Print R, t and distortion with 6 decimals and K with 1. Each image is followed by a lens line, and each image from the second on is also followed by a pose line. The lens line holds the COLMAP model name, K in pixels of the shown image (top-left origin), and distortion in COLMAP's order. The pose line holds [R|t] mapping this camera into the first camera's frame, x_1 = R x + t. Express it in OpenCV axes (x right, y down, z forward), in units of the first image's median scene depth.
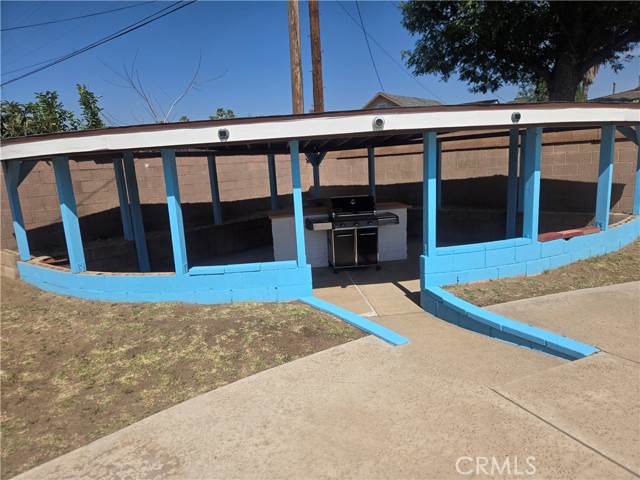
lens RADIAL K [[422.7, 0, 317.7], [0, 422.7, 250.5], [0, 0, 1]] dist [0.049070, -0.037564]
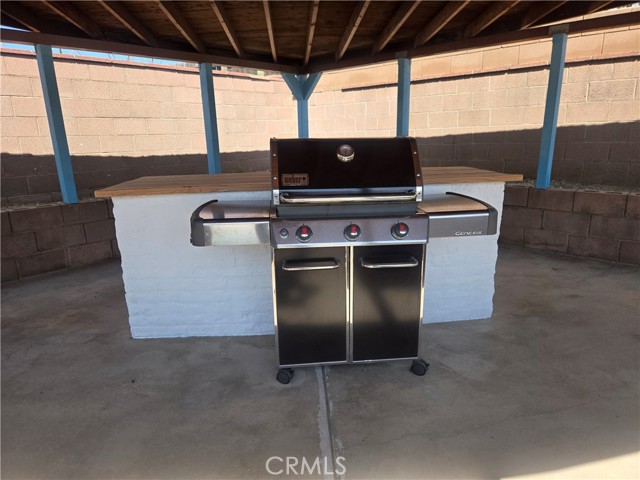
lens RADIAL K [[422.7, 0, 317.7], [0, 422.7, 250.5], [0, 0, 1]] dist [0.049070, -0.037564]
pose [[0.998085, 0.046363, -0.040944, 0.066734], [-0.043439, 0.996626, 0.069633, -0.058003], [0.044035, -0.067721, 0.996732, 0.604700]]
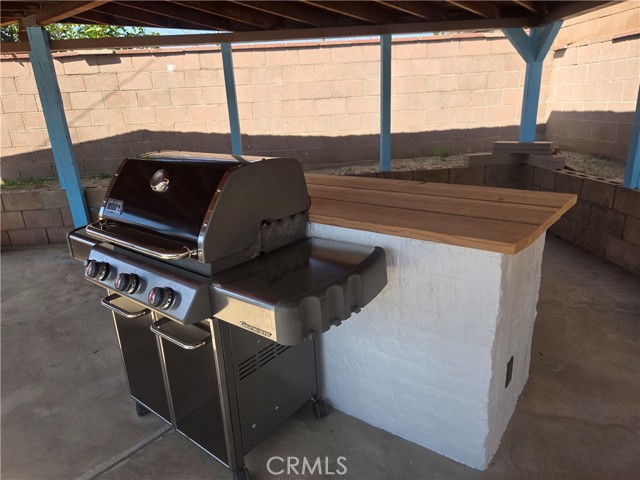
lens RADIAL K [[422.7, 0, 317.7], [0, 422.7, 250.5], [0, 0, 1]] dist [0.049070, -0.037564]
pose [[0.678837, 0.256885, -0.687888, 0.266336], [-0.137730, 0.964727, 0.224351, -0.122460], [0.721256, -0.057555, 0.690273, 0.777269]]
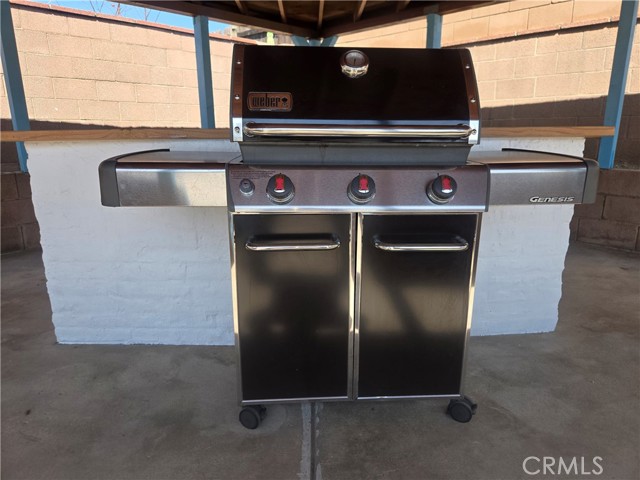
lens RADIAL K [[428.8, 0, 320.0], [0, 428.8, 240.0], [0, 0, 1]] dist [0.020667, -0.001551]
pose [[0.994514, 0.074608, -0.073324, 0.074144], [-0.070526, 0.995894, 0.056763, -0.042351], [0.077258, -0.051280, 0.995691, 0.699899]]
